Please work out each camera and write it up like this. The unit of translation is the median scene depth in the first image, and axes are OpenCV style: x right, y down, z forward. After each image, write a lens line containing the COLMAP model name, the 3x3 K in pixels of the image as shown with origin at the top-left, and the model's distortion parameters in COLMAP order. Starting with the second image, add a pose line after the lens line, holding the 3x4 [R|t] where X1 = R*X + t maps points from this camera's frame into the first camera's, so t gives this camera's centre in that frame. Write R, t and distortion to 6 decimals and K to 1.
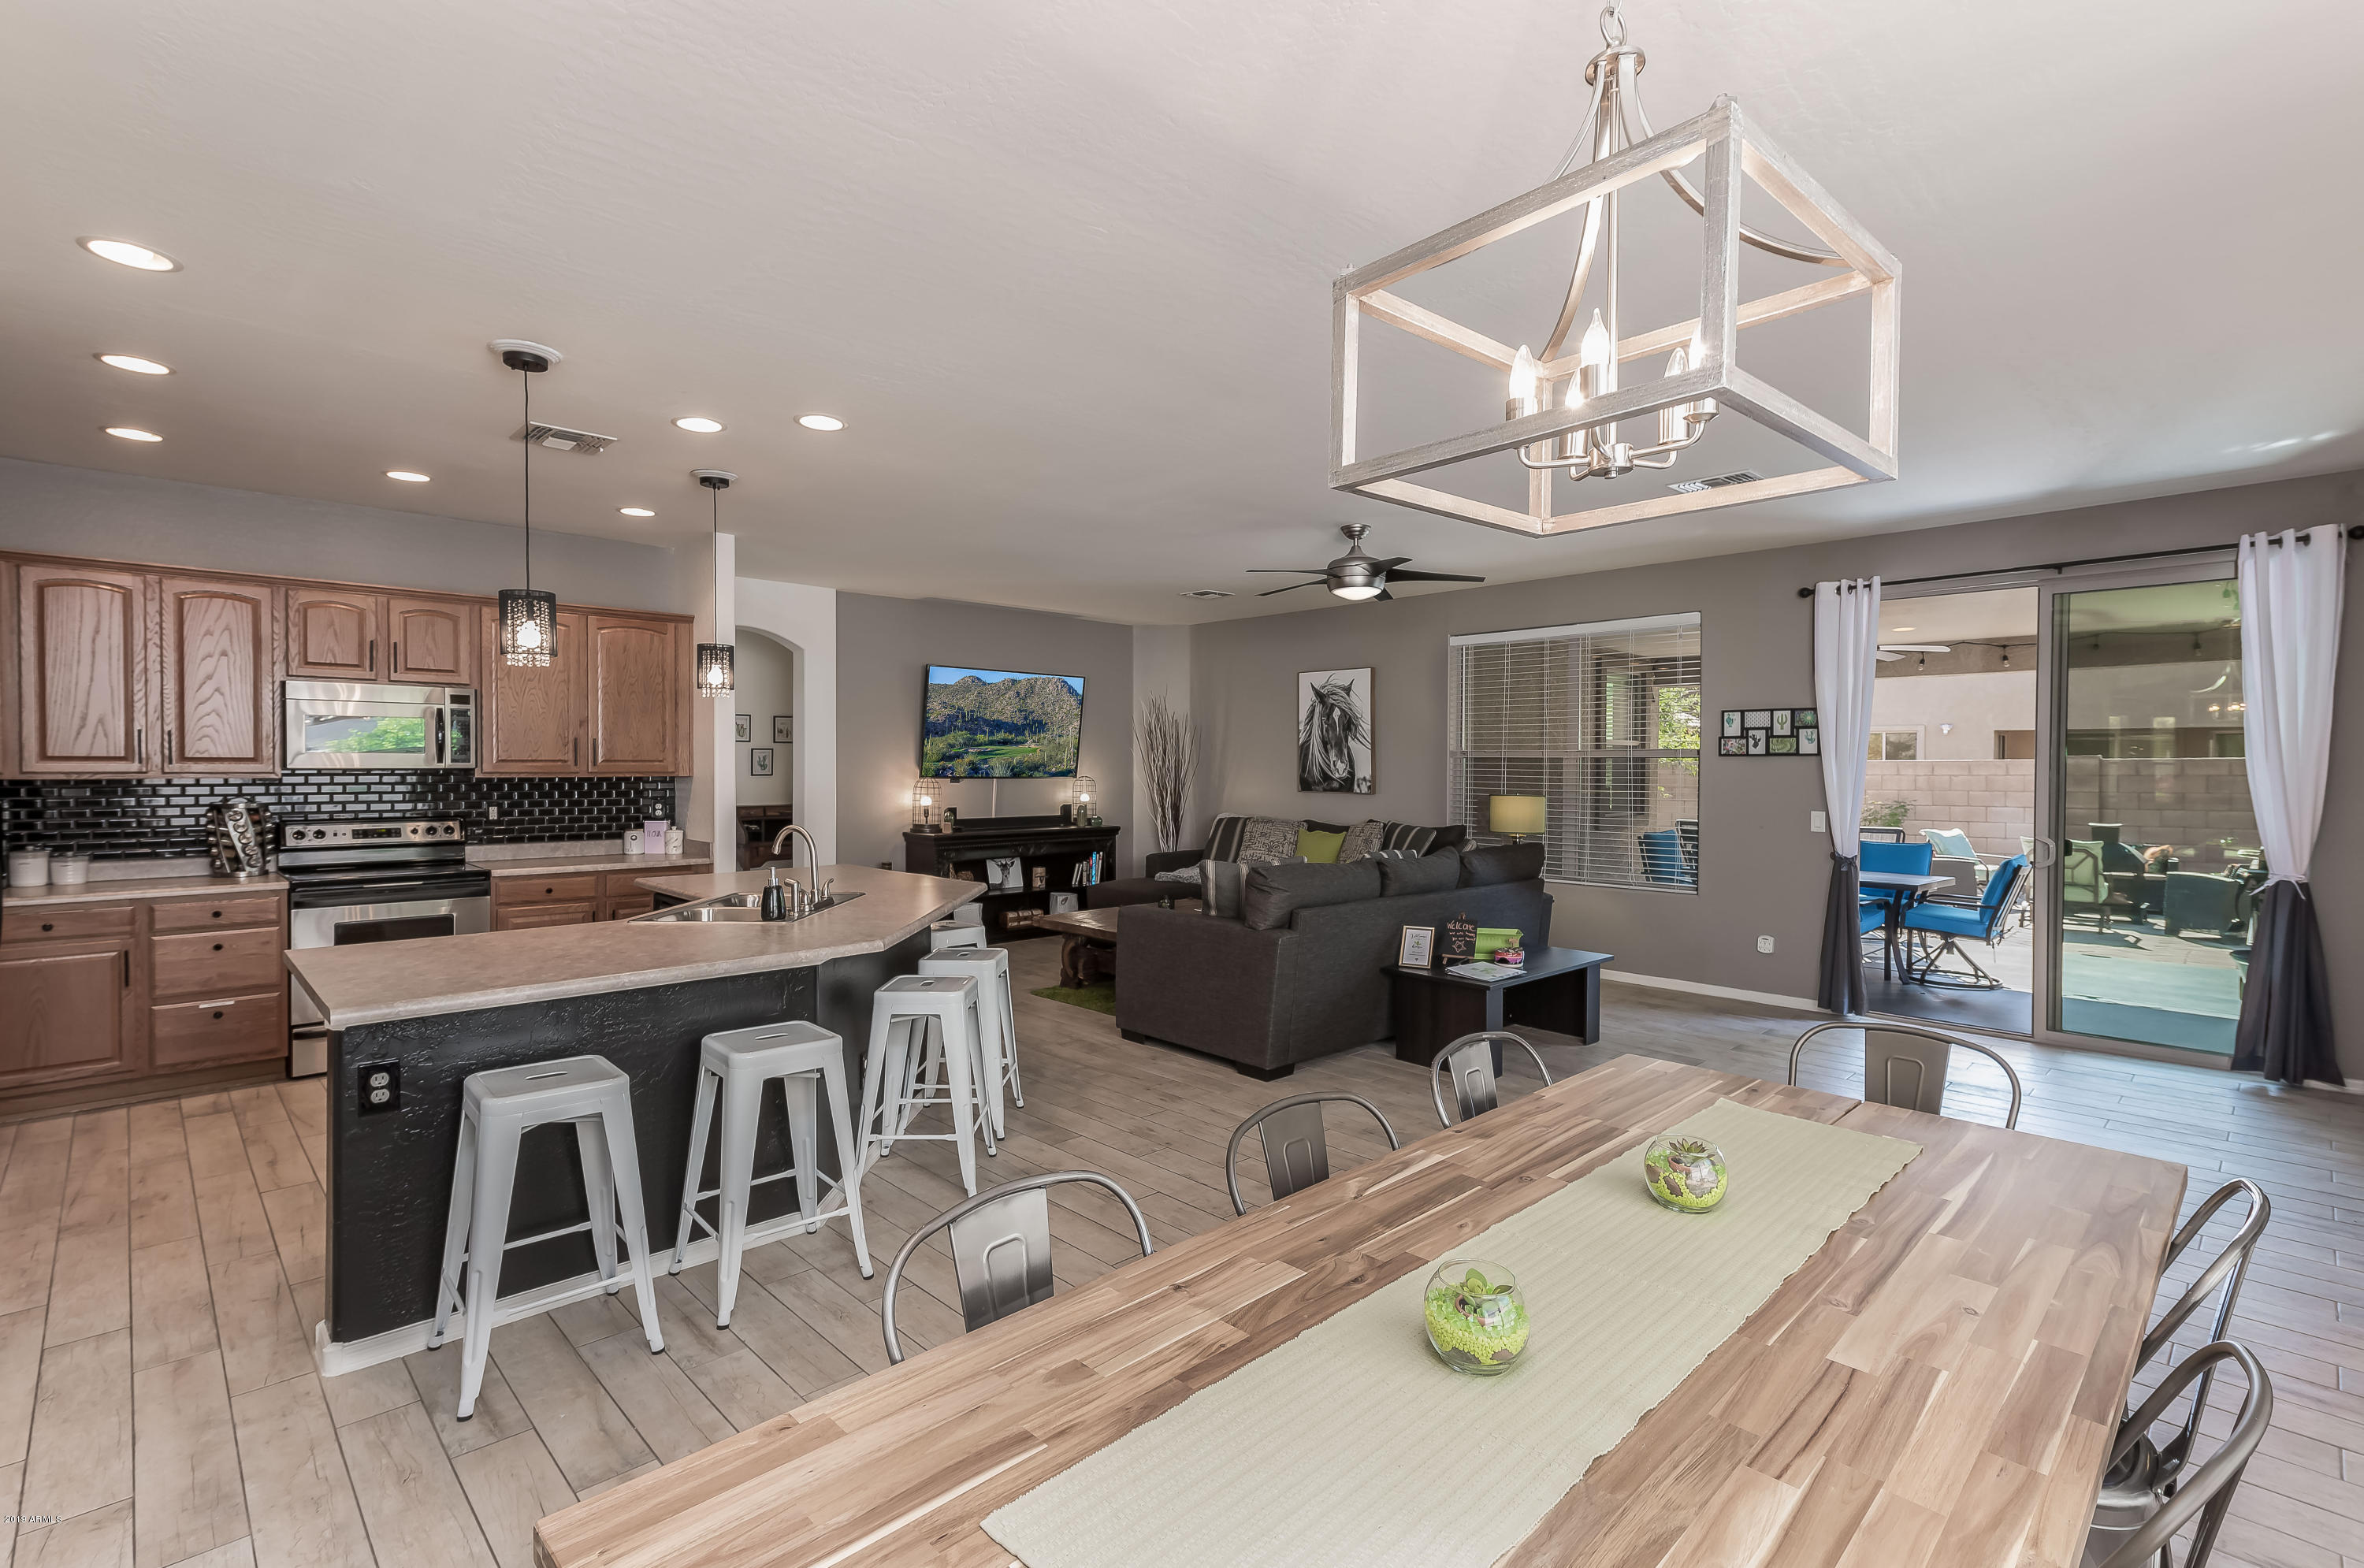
lens RADIAL K [[1077.1, 0, 1200.9], [0, 1077.1, 779.2], [0, 0, 1]] dist [0.033456, -0.011355]
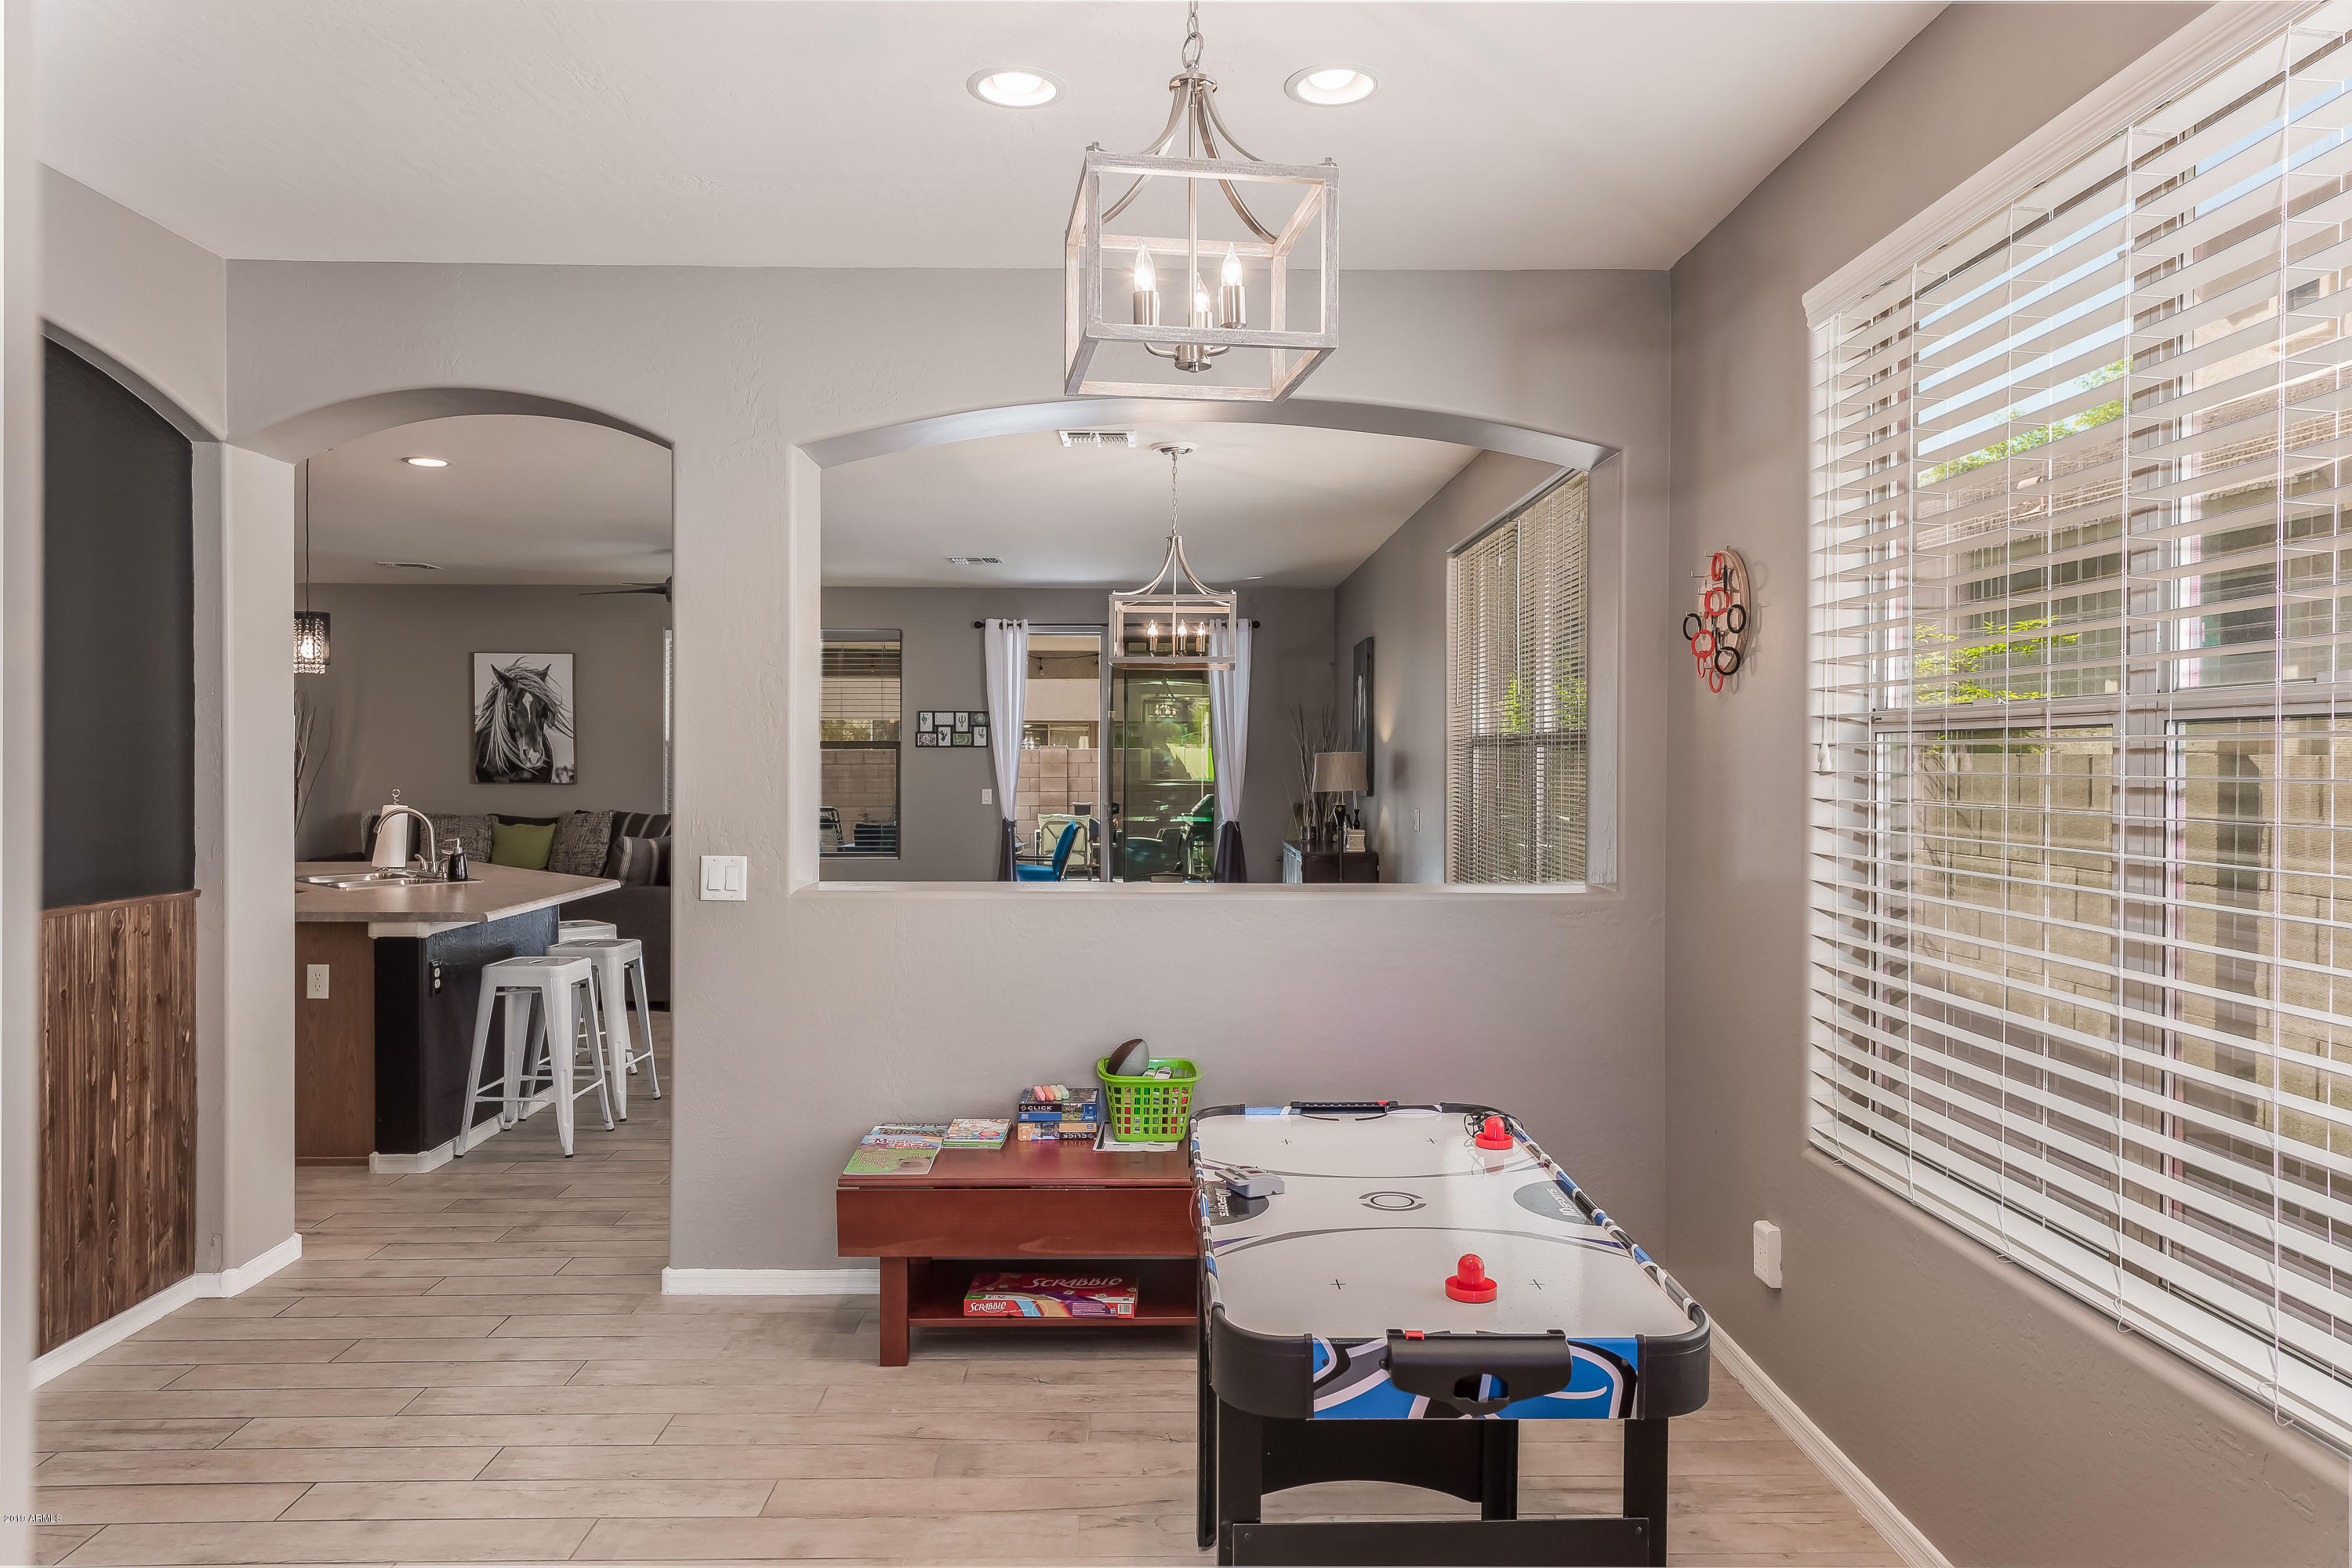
lens RADIAL K [[1514.0, 0, 1183.2], [0, 1514.0, 773.6], [0, 0, 1]] dist [0.017983, -0.001533]
pose [[0.684286, -0.010132, 0.729144, -0.608667], [0.009707, 0.999941, 0.004784, 0.003995], [-0.729150, 0.003804, 0.684344, -0.437035]]
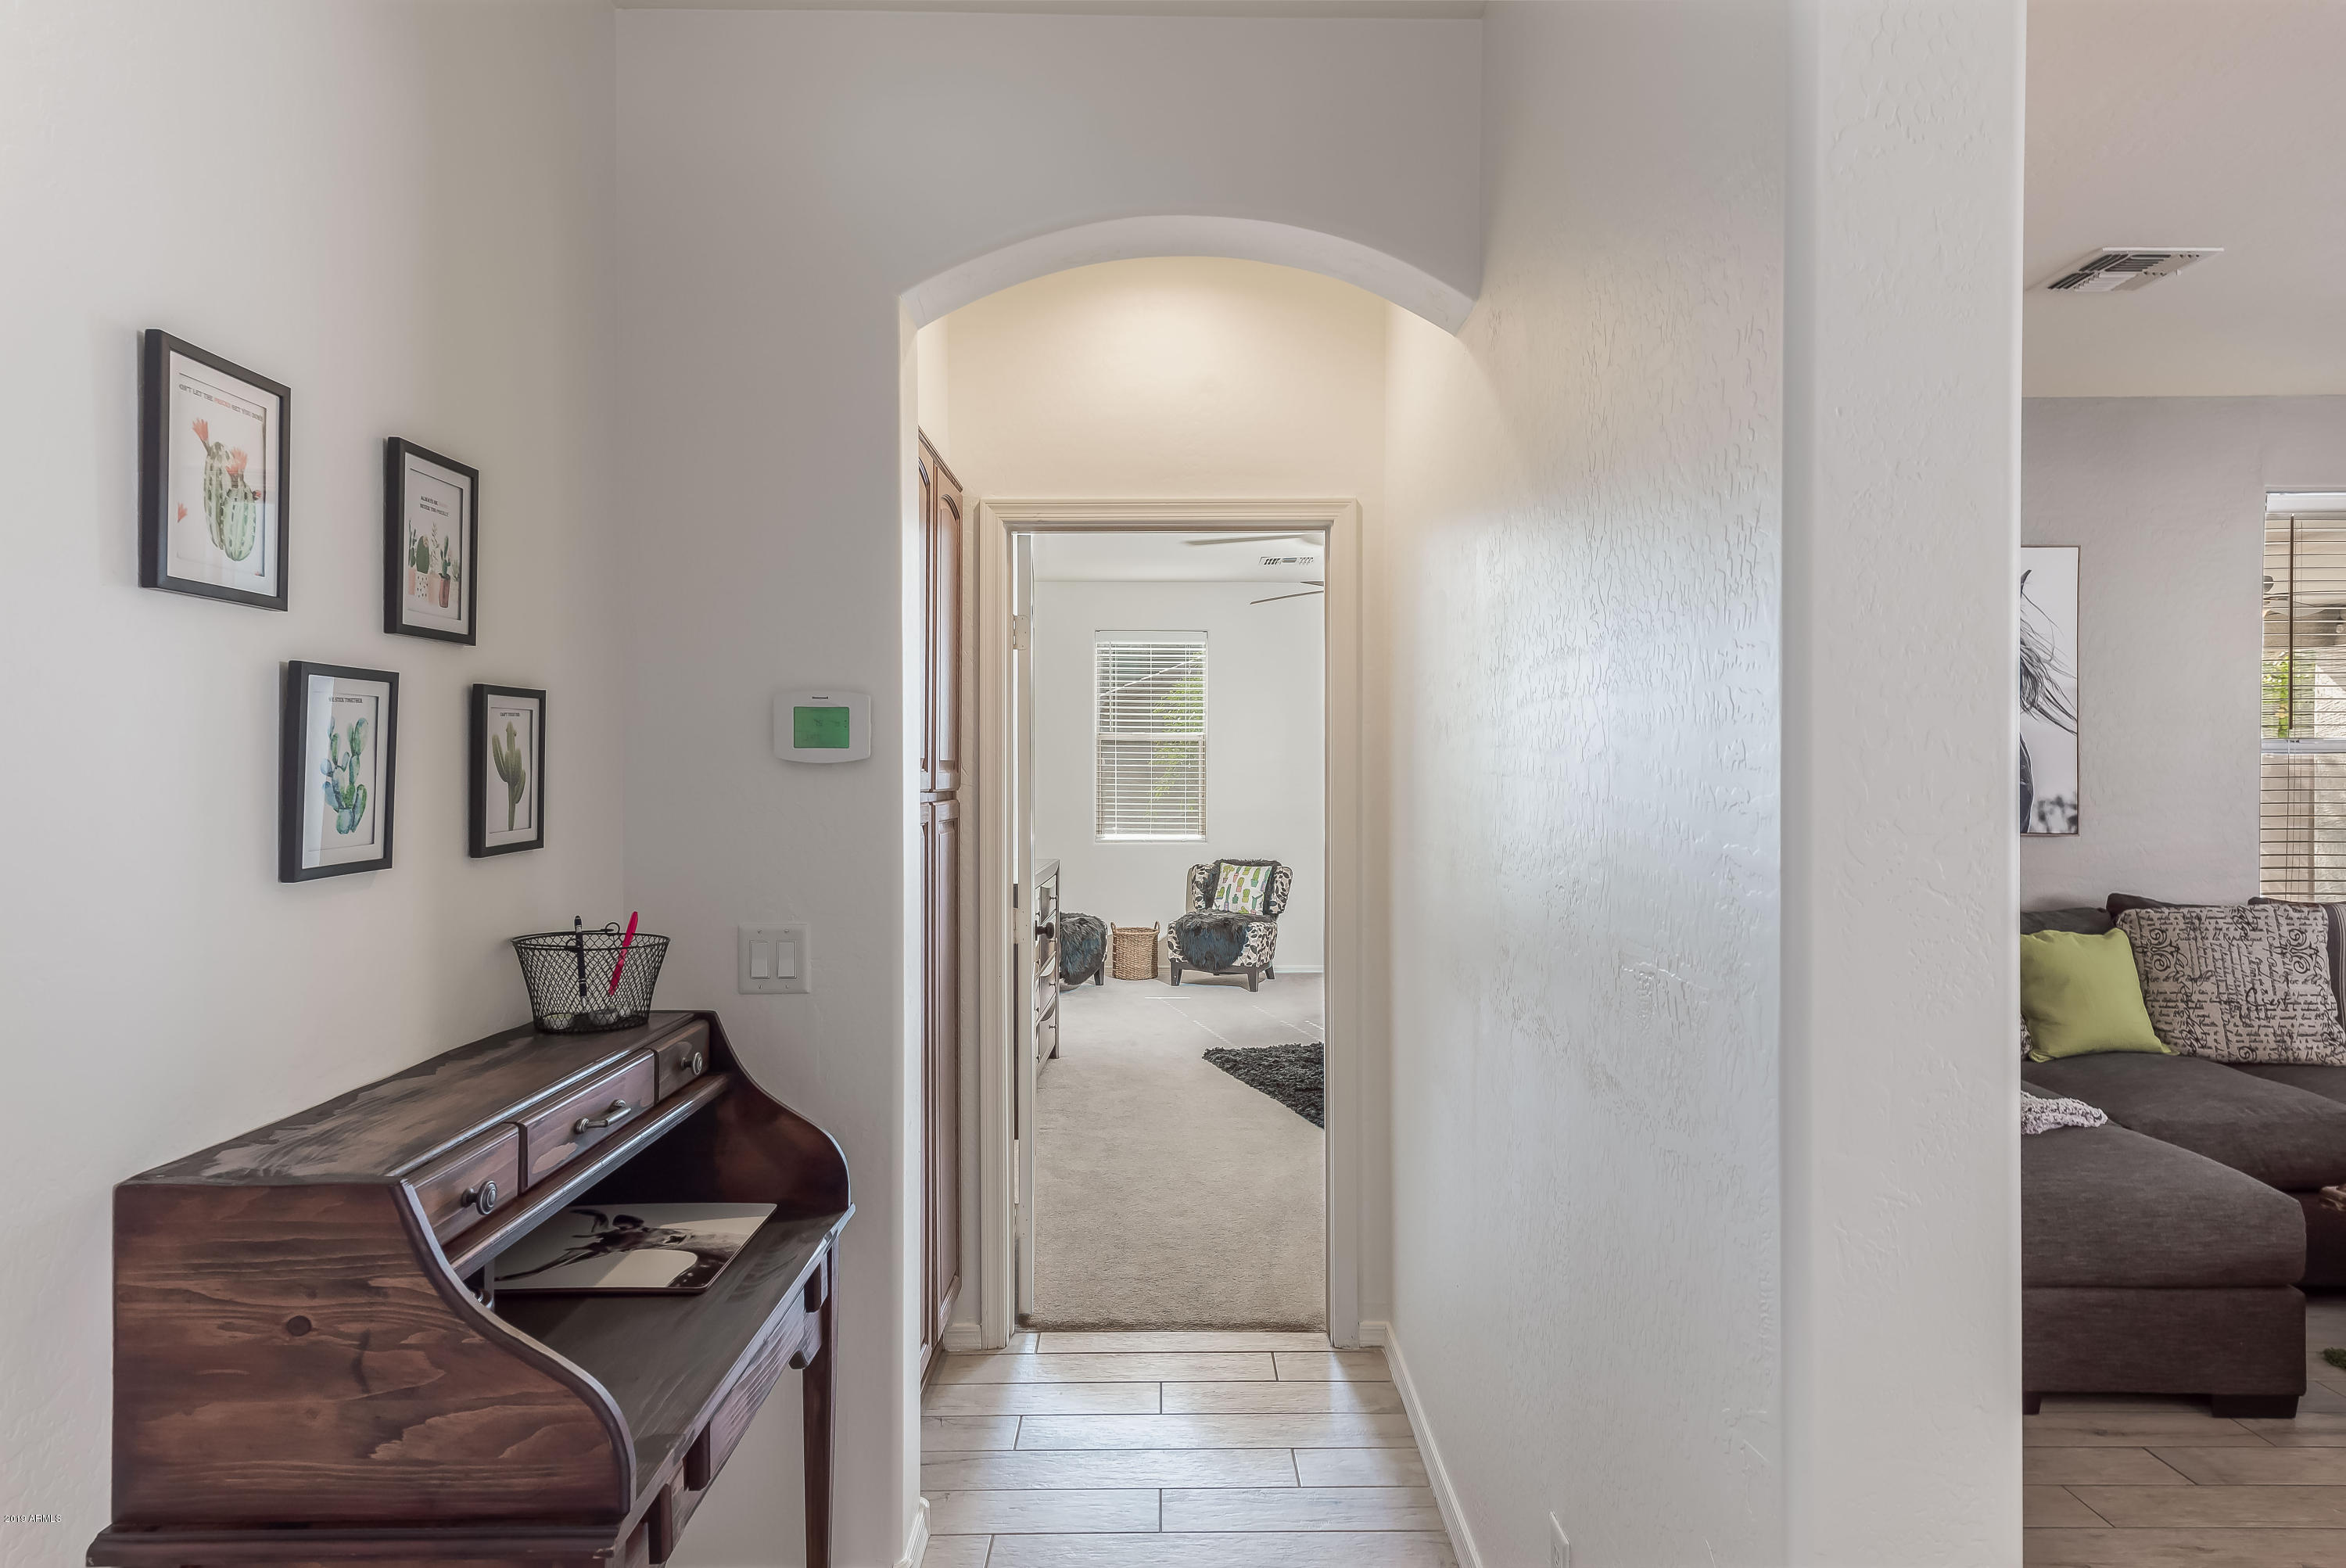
lens RADIAL K [[1361.3, 0, 1178.2], [0, 1361.3, 777.7], [0, 0, 1]] dist [0.018464, -0.000437]
pose [[0.698182, -0.010110, 0.715849, -0.654744], [0.013387, 0.999910, 0.001065, -0.019957], [-0.715795, 0.008839, 0.698255, 1.149906]]
